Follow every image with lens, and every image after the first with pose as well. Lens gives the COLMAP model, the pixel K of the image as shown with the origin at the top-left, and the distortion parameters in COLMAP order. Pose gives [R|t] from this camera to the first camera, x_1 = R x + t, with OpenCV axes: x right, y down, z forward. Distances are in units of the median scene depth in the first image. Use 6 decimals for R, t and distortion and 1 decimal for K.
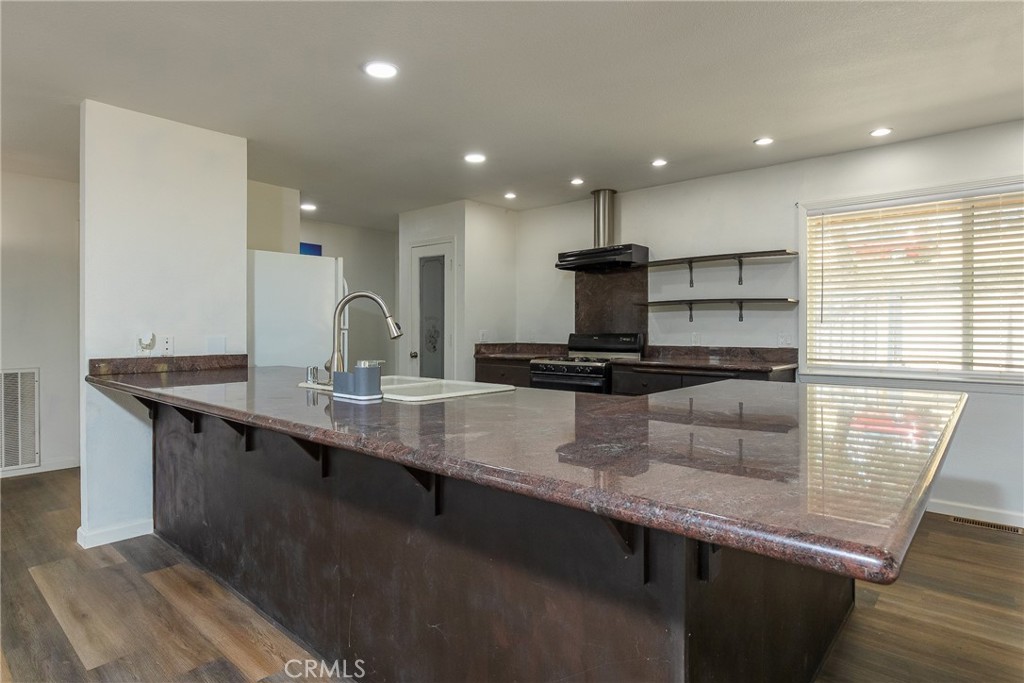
lens RADIAL K [[559.7, 0, 516.4], [0, 559.7, 343.4], [0, 0, 1]] dist [-0.006675, -0.000079]
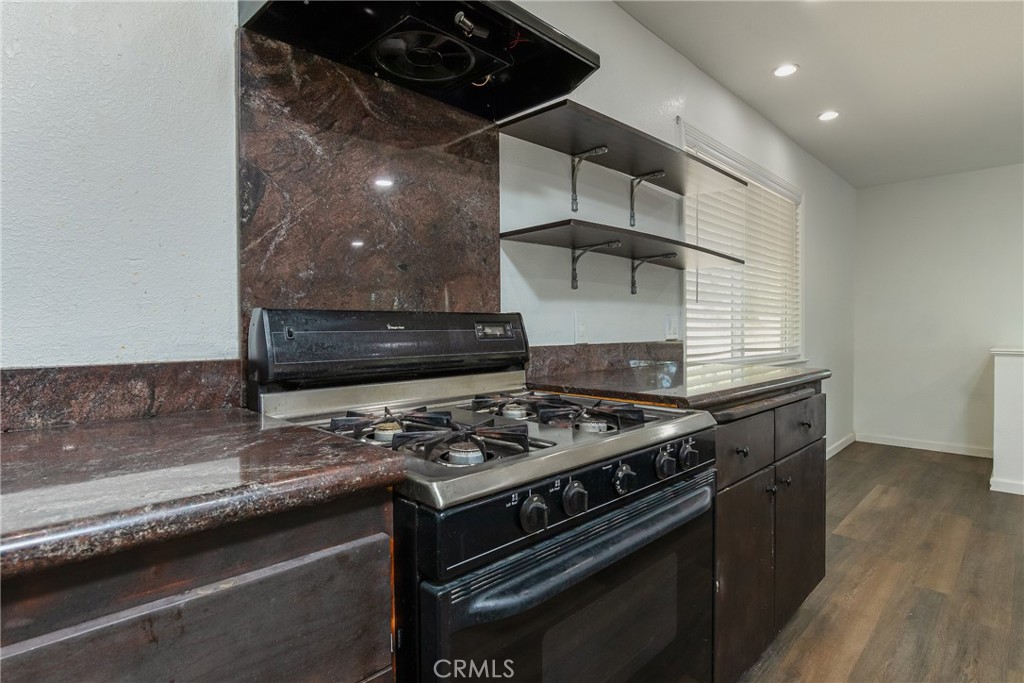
lens RADIAL K [[519.6, 0, 509.6], [0, 519.6, 328.4], [0, 0, 1]] dist [-0.005090, -0.001604]
pose [[0.090029, -0.000093, 0.995939, -0.100385], [0.024571, 0.999696, -0.002128, -0.008424], [-0.995636, 0.024663, 0.090004, 1.012965]]
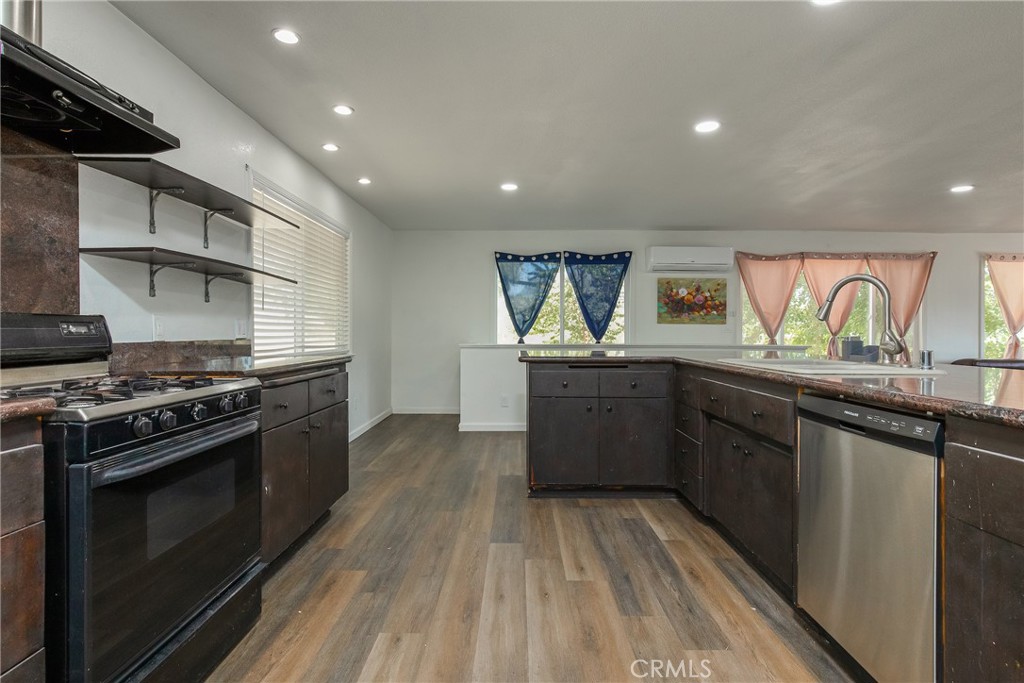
lens RADIAL K [[498.3, 0, 510.3], [0, 498.3, 333.6], [0, 0, 1]] dist [-0.005186, 0.004102]
pose [[-0.634380, -0.001687, 0.773019, -0.280802], [0.017872, 0.999698, 0.016848, -0.005107], [-0.772815, 0.024503, -0.634159, 1.036627]]
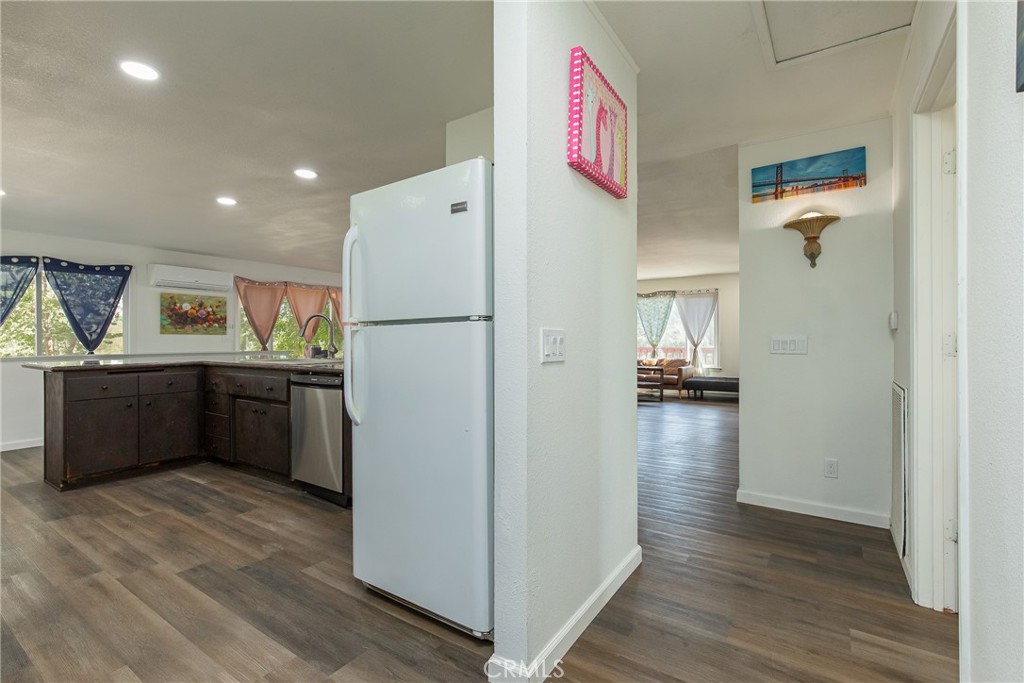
lens RADIAL K [[475.3, 0, 521.1], [0, 475.3, 336.4], [0, 0, 1]] dist [-0.017244, 0.006194]
pose [[-0.993264, 0.005148, -0.115757, -0.399511], [0.002744, 0.999777, 0.020921, -0.022611], [0.115839, 0.020462, -0.993057, 1.406883]]
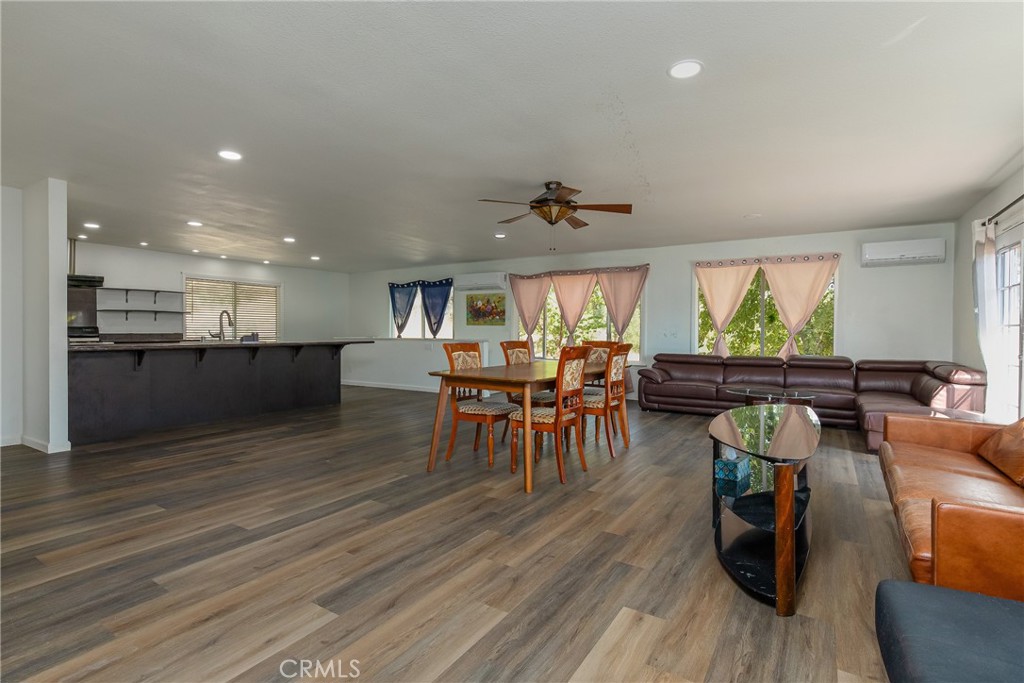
lens RADIAL K [[498.3, 0, 518.8], [0, 498.3, 335.5], [0, 0, 1]] dist [-0.005186, 0.004102]
pose [[-0.129946, -0.007954, 0.991489, -1.586844], [0.022734, 0.999681, 0.010999, 0.023308], [-0.991260, 0.023970, -0.129724, -0.130868]]
